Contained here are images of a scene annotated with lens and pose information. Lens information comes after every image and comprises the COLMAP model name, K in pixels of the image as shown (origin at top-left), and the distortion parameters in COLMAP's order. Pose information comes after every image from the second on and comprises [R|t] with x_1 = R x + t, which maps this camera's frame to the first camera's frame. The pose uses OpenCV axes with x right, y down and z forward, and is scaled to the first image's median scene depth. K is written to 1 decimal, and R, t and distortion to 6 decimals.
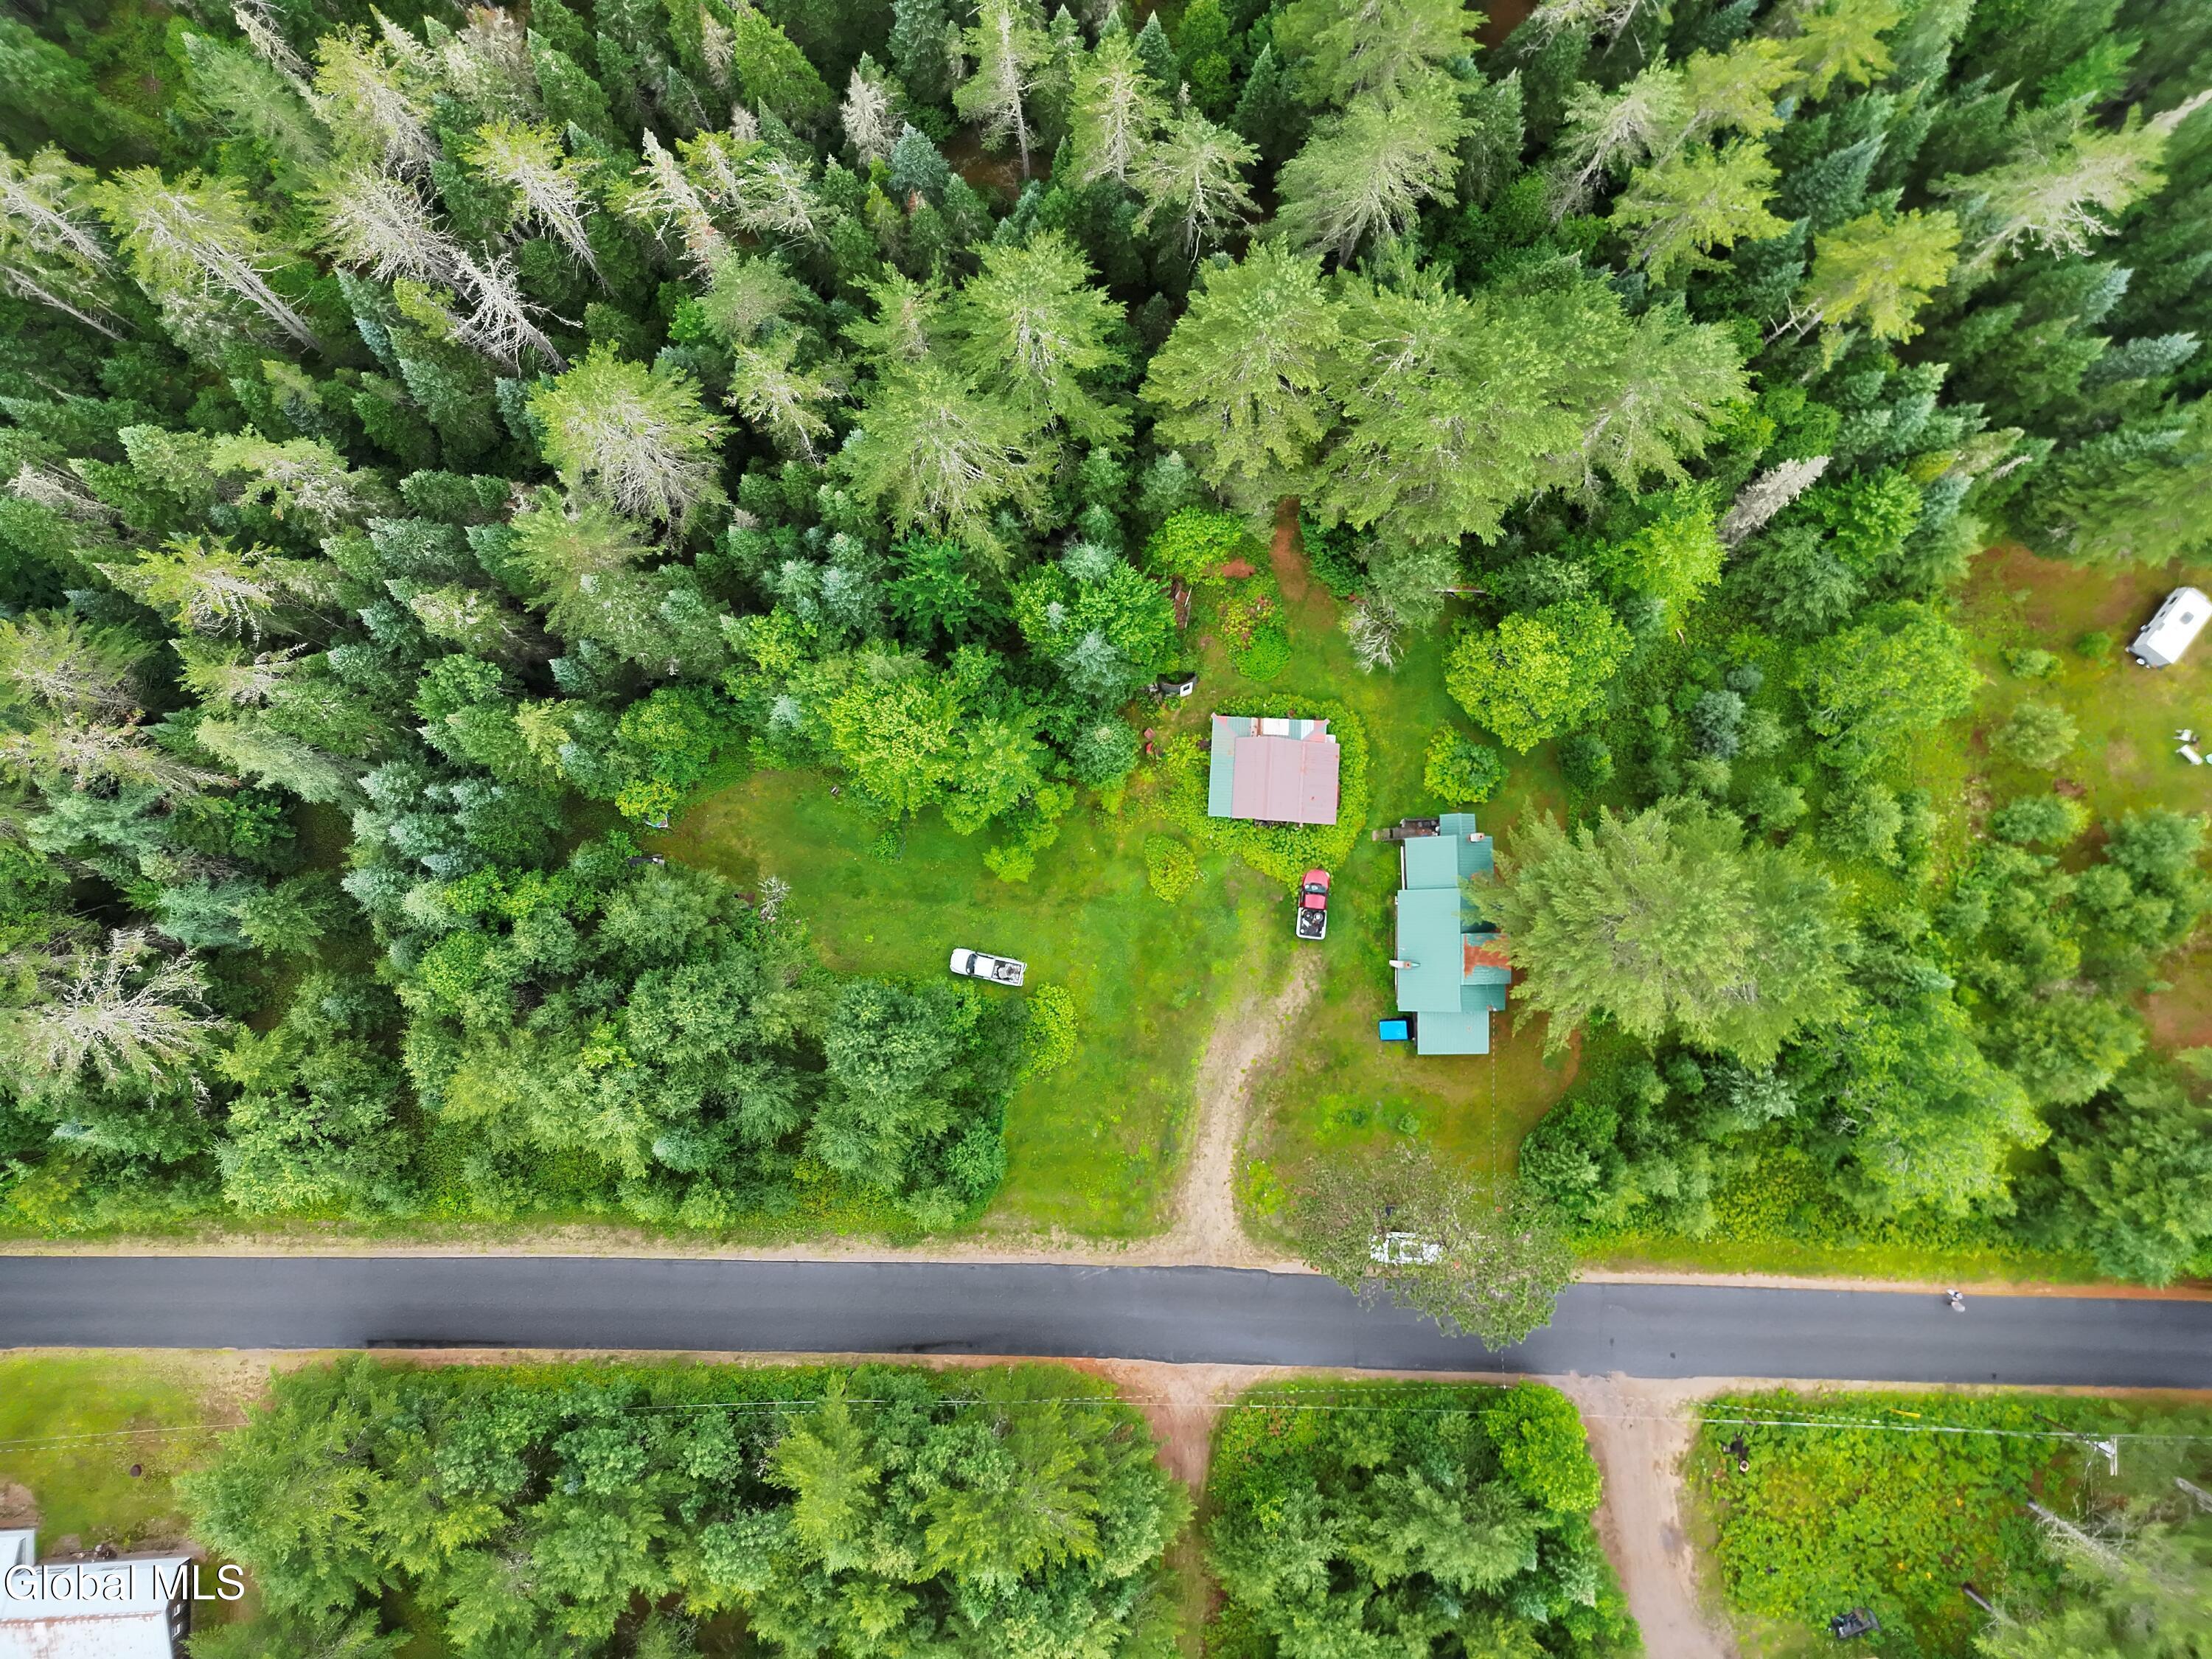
lens RADIAL K [[1539.3, 0, 1107.1], [0, 1539.3, 826.5], [0, 0, 1]] dist [0.060900, -0.036181]
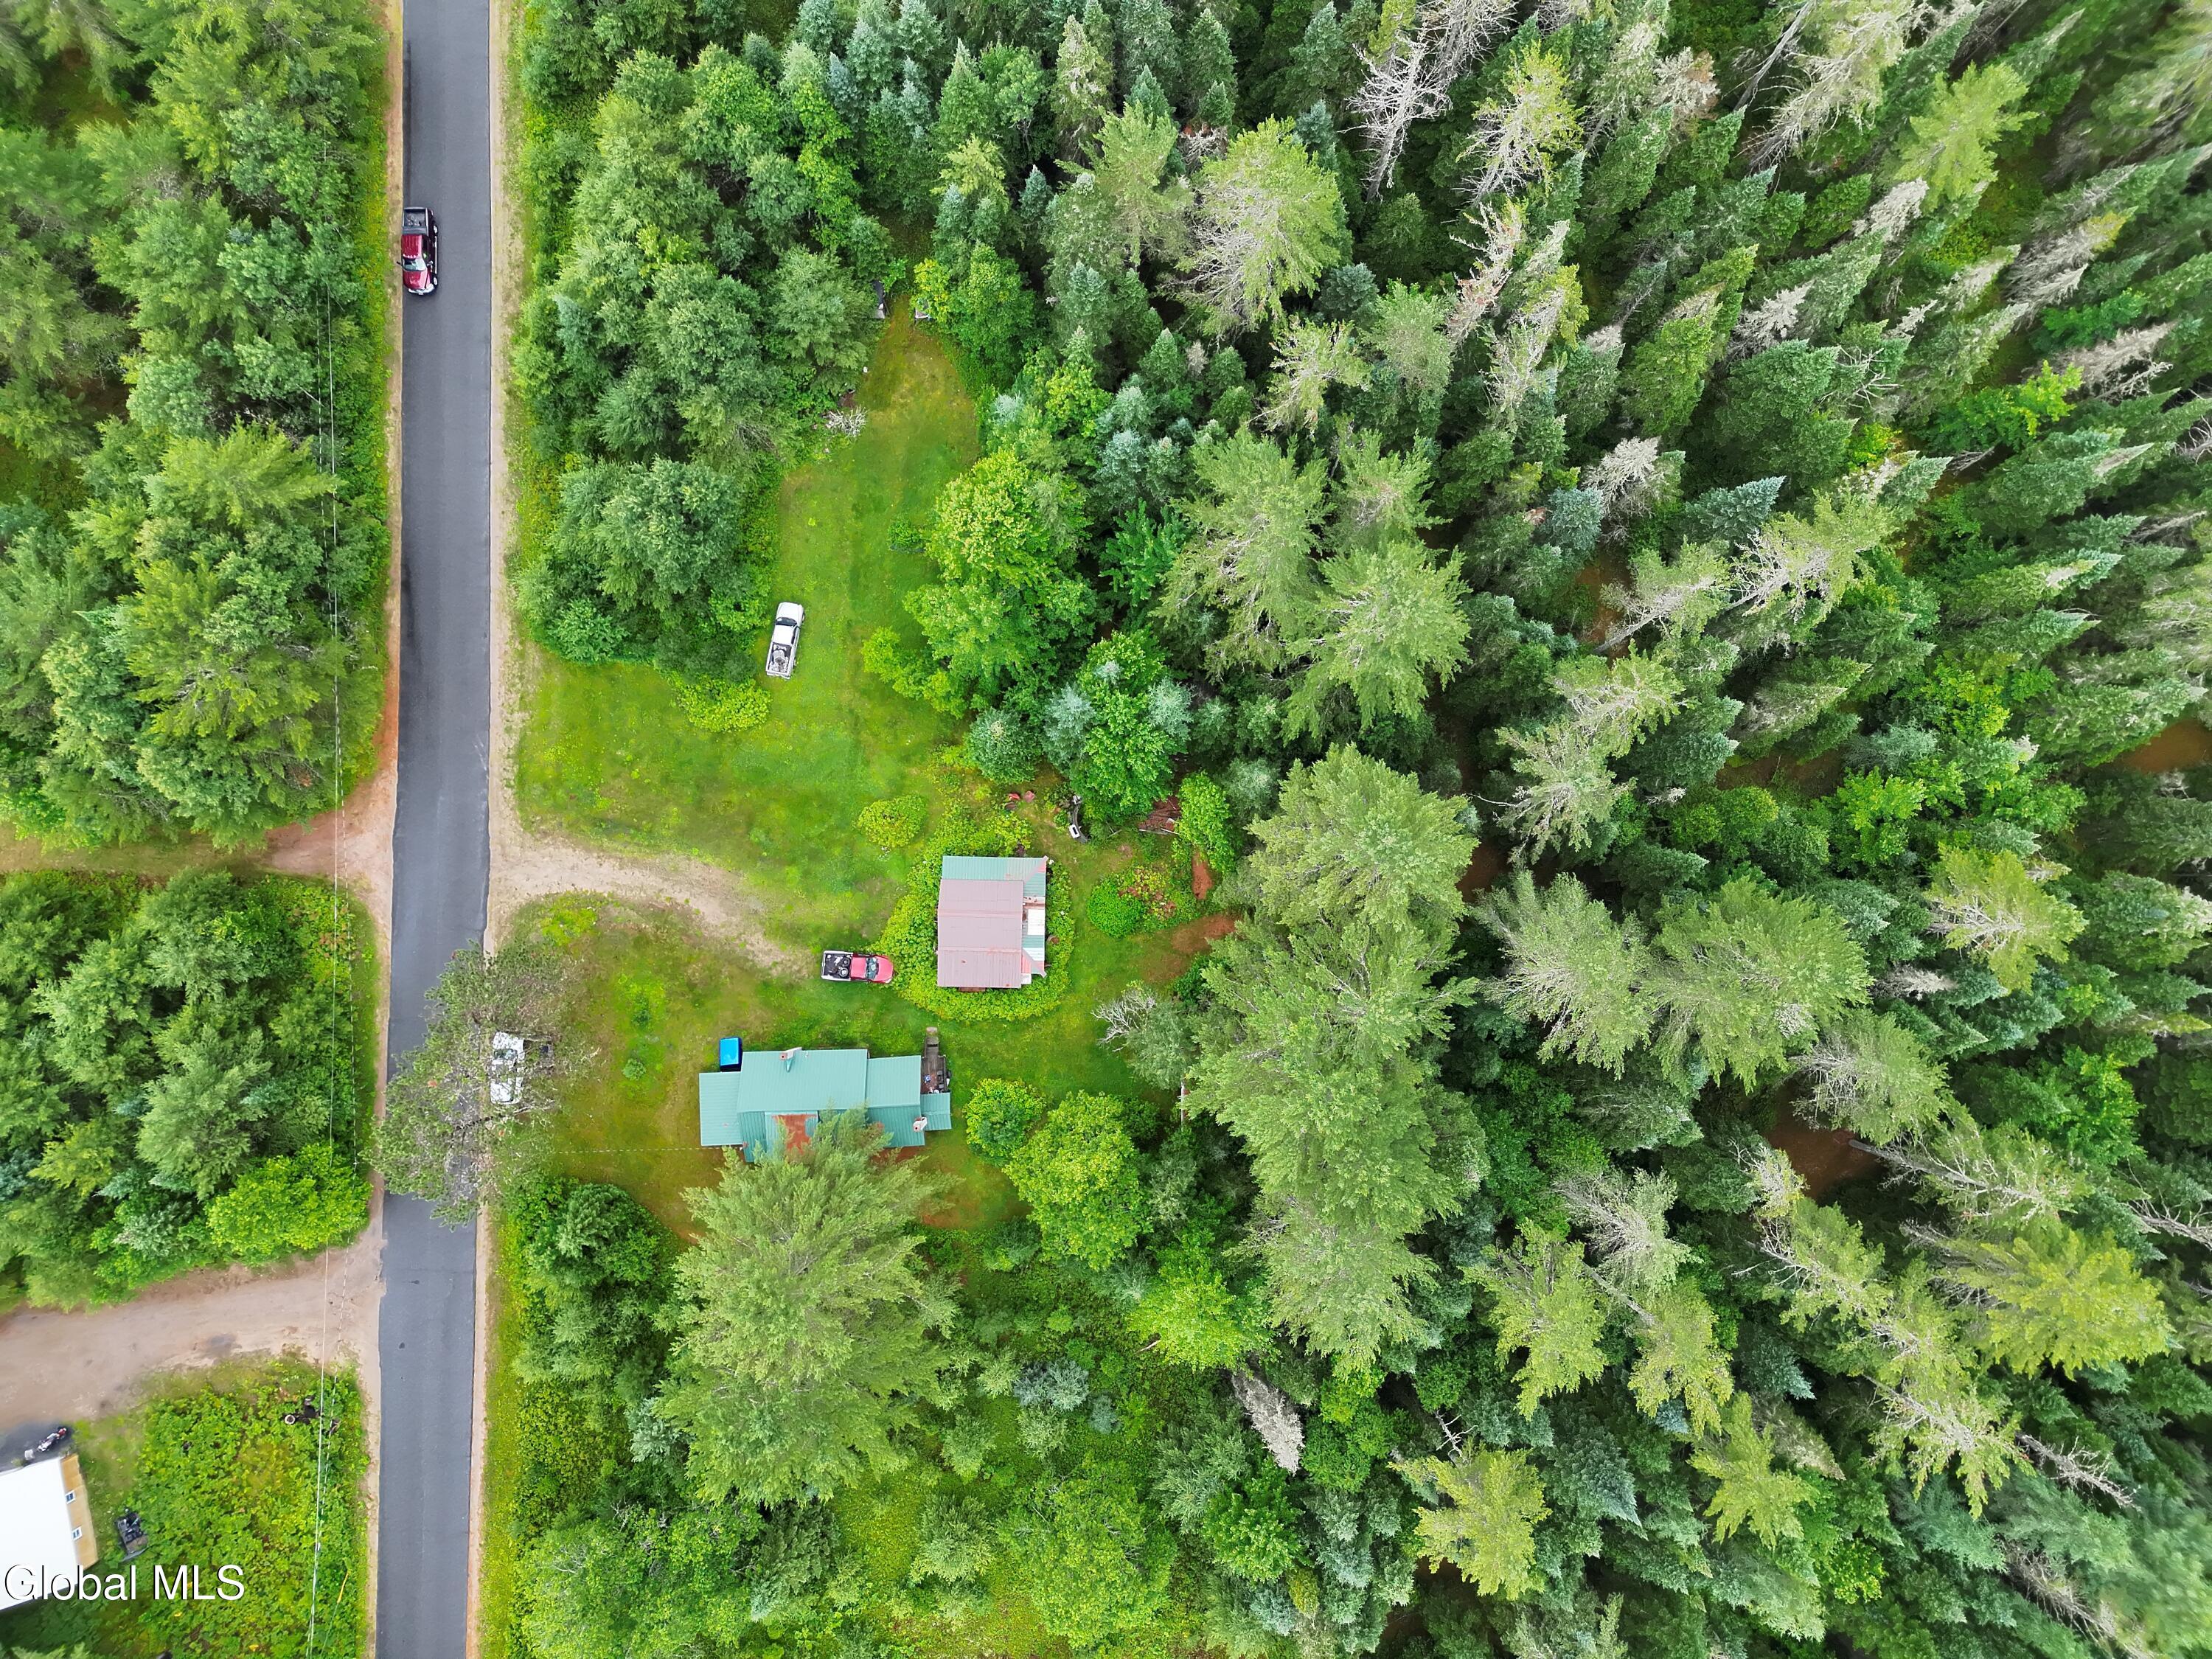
lens RADIAL K [[1539.3, 0, 1109.0], [0, 1539.3, 833.4], [0, 0, 1]] dist [0.060900, -0.036181]
pose [[0.034053, 0.997059, -0.068661, 0.132369], [-0.997319, 0.038353, 0.062321, -0.188226], [0.064772, 0.066354, 0.995692, 0.031170]]
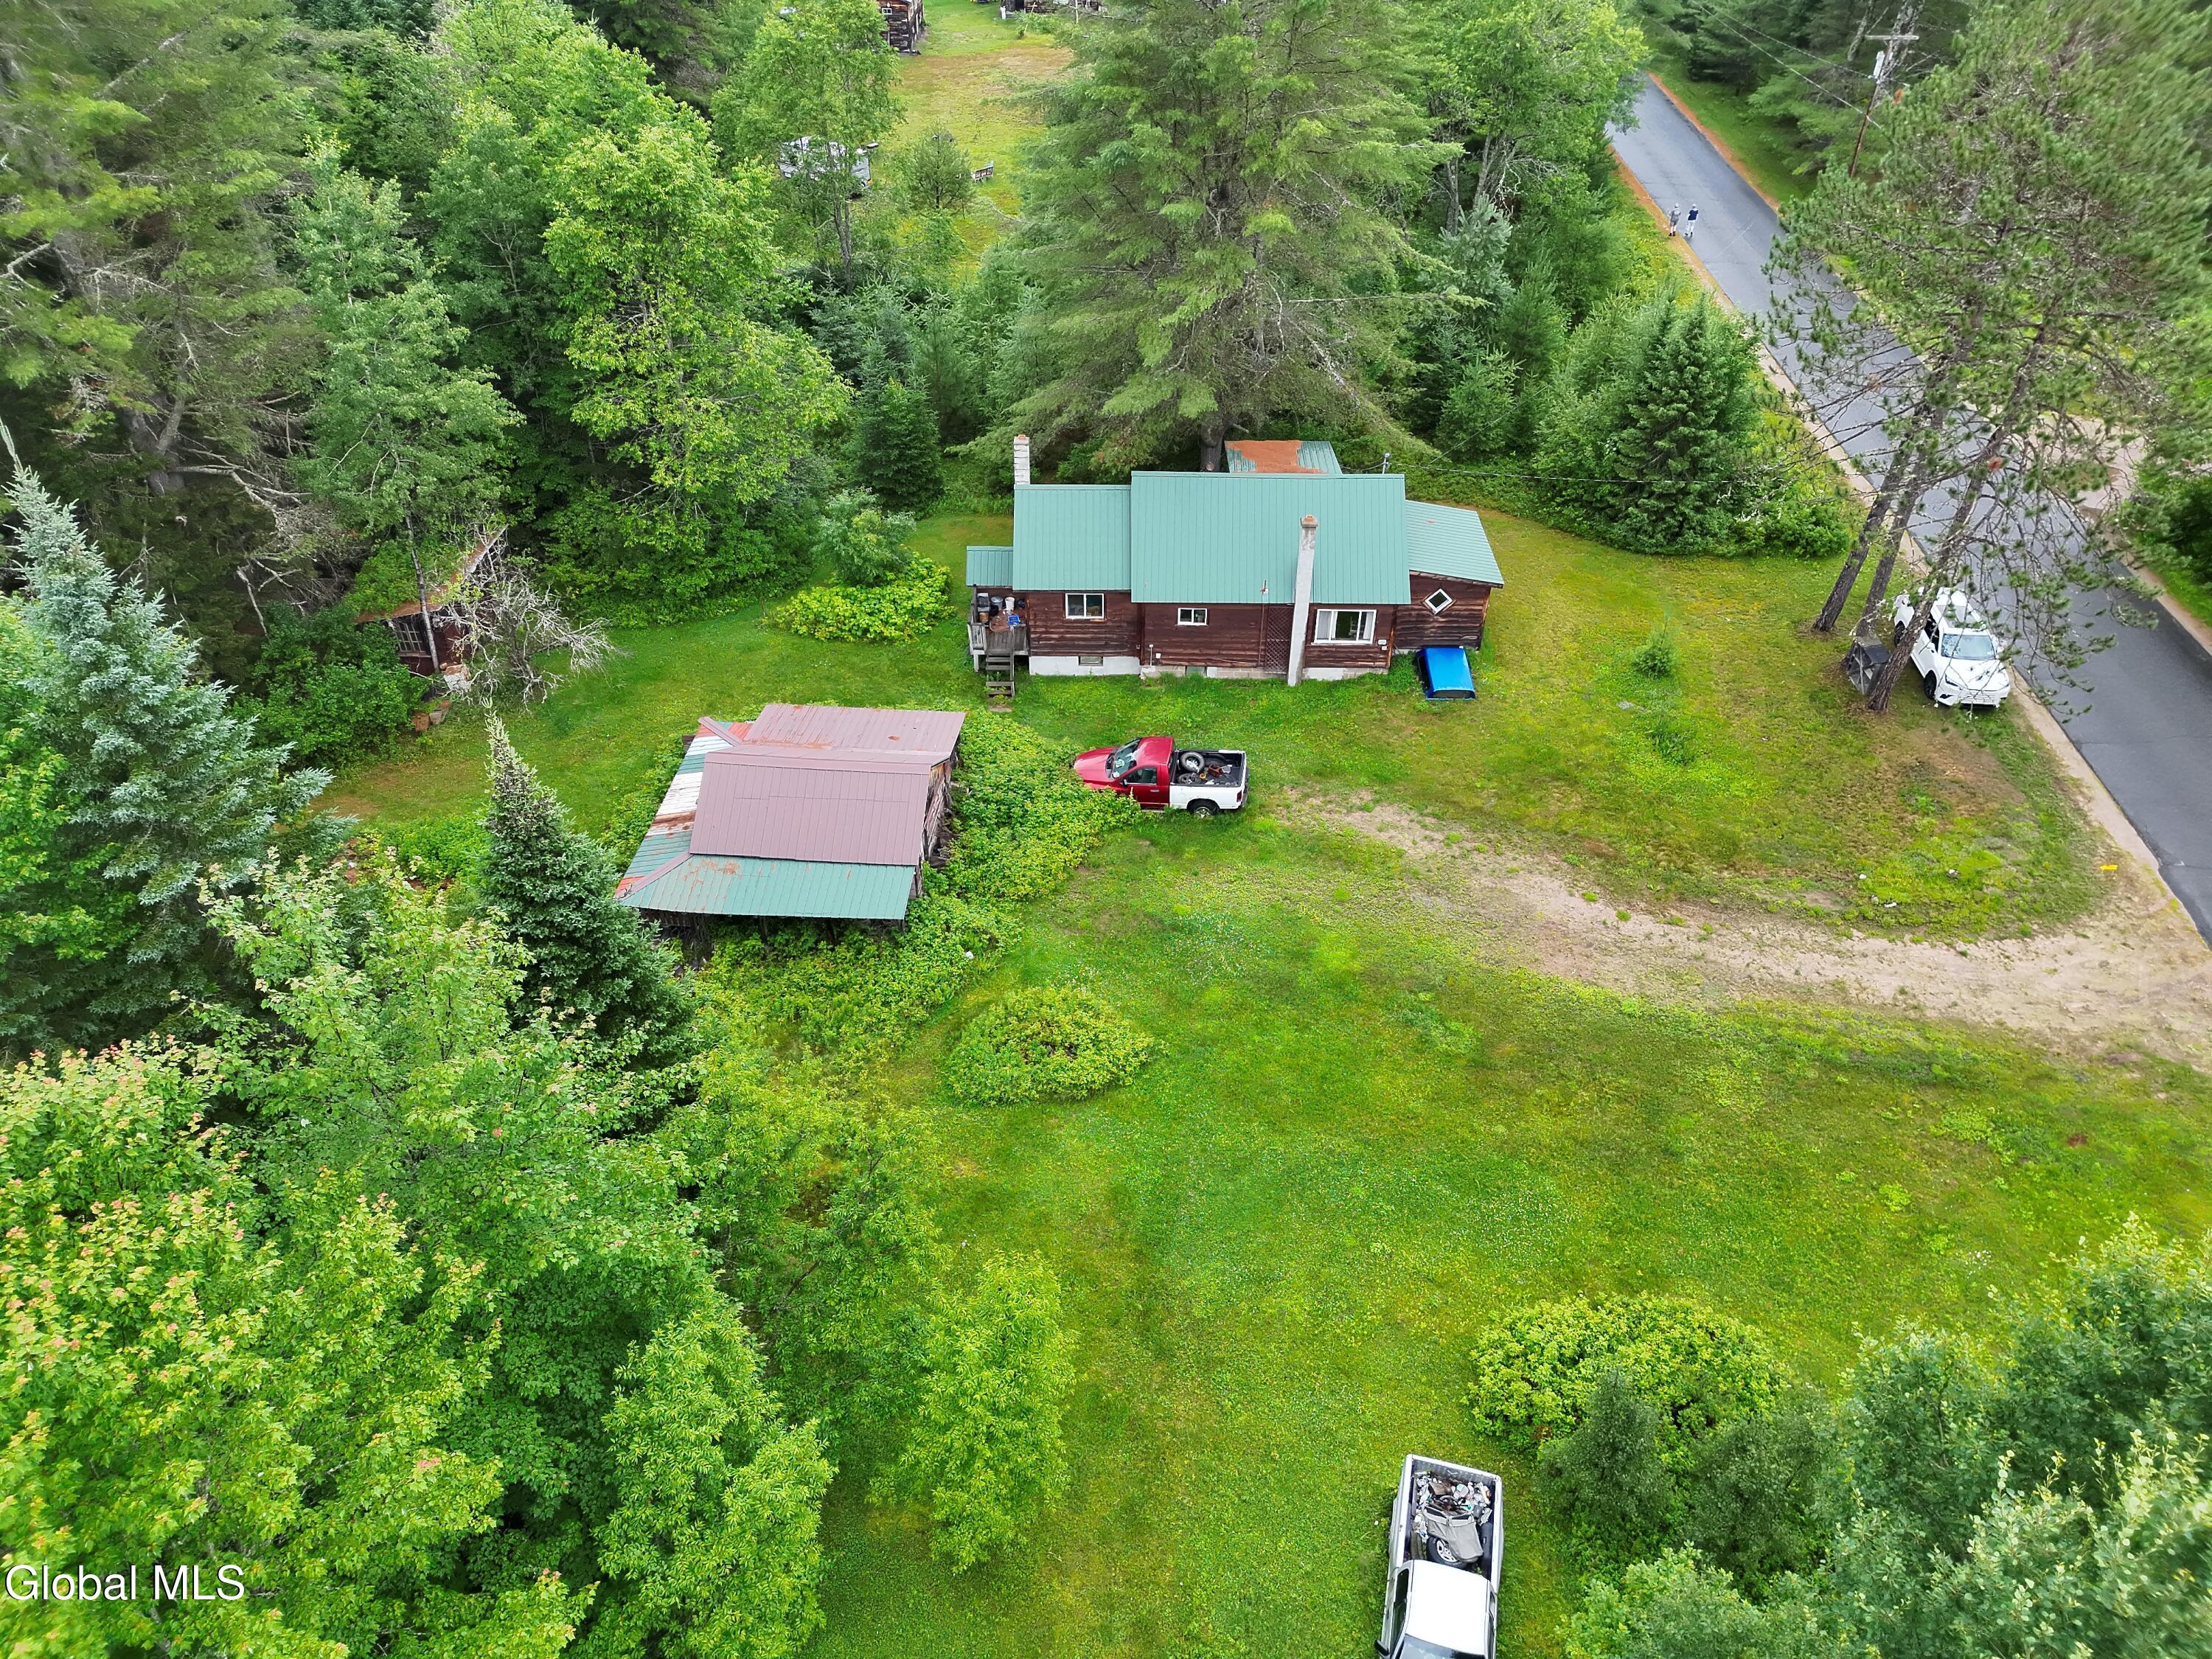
lens RADIAL K [[1539.3, 0, 1100.4], [0, 1539.3, 835.7], [0, 0, 1]] dist [0.060900, -0.036181]
pose [[0.028775, -0.616772, 0.786616, -0.202926], [0.996206, 0.082352, 0.028129, 0.027677], [-0.082128, 0.782822, 0.616802, 0.835246]]
